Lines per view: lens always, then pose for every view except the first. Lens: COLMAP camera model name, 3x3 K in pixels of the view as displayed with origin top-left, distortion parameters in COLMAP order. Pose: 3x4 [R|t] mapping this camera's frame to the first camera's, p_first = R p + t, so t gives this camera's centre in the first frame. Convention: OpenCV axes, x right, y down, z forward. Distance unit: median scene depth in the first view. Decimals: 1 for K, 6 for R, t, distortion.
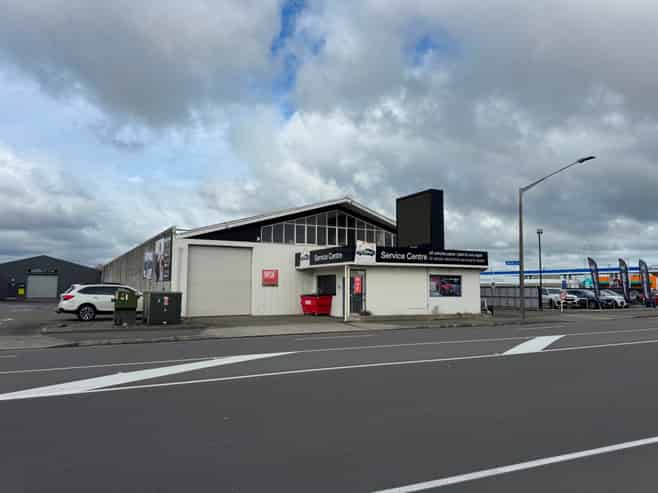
lens RADIAL K [[459.6, 0, 329.0], [0, 459.6, 246.5], [0, 0, 1]] dist [0.002423, 0.000101]
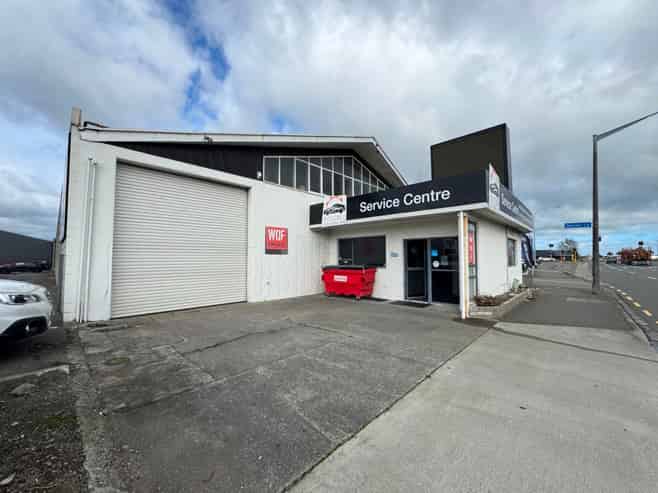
lens RADIAL K [[272.7, 0, 329.0], [0, 272.7, 246.5], [0, 0, 1]] dist [0.000279, 0.000092]
pose [[0.955503, 0.010826, 0.294783, -0.170349], [-0.023475, 0.998948, 0.039405, 0.060905], [-0.294047, -0.044571, 0.954751, 0.627774]]
